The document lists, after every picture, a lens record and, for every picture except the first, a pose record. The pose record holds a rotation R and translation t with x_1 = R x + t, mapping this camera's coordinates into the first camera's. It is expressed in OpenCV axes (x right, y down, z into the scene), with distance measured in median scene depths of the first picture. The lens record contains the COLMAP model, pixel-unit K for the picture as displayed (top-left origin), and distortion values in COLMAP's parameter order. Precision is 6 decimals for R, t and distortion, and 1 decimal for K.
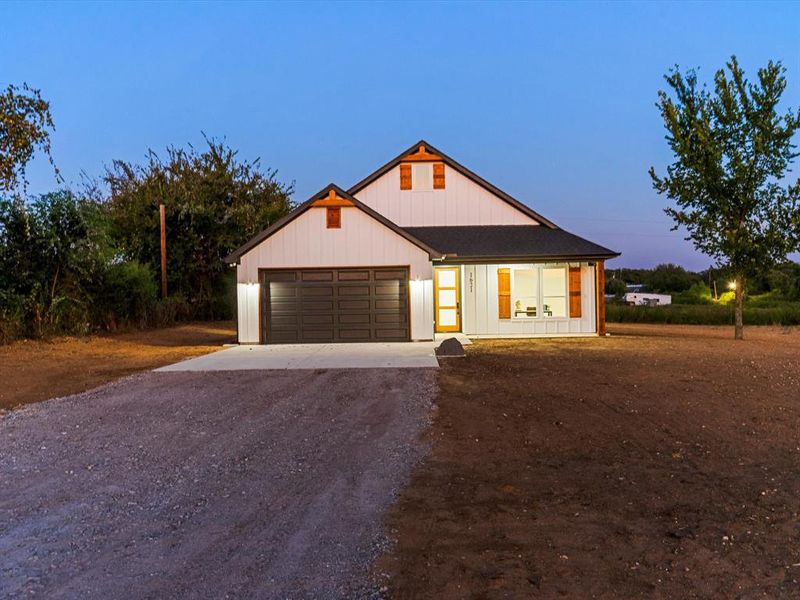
lens RADIAL K [[535.2, 0, 402.4], [0, 535.2, 290.4], [0, 0, 1]] dist [-0.026934, 0.003318]
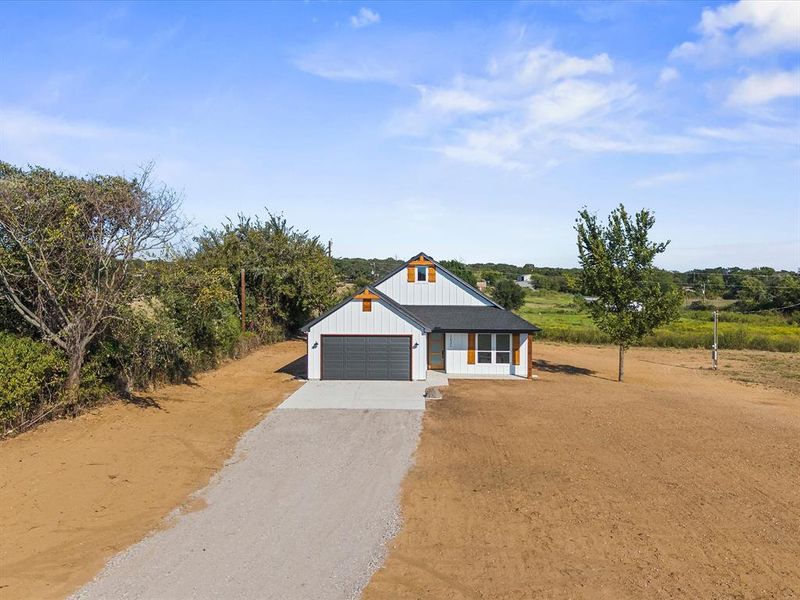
lens RADIAL K [[438.6, 0, 403.8], [0, 438.6, 303.4], [0, 0, 1]] dist [0.001897, 0.000686]
pose [[0.999659, 0.024670, -0.008583, -0.002114], [-0.024671, 0.999696, 0.000033, -0.128448], [0.008581, 0.000178, 0.999963, -0.318416]]
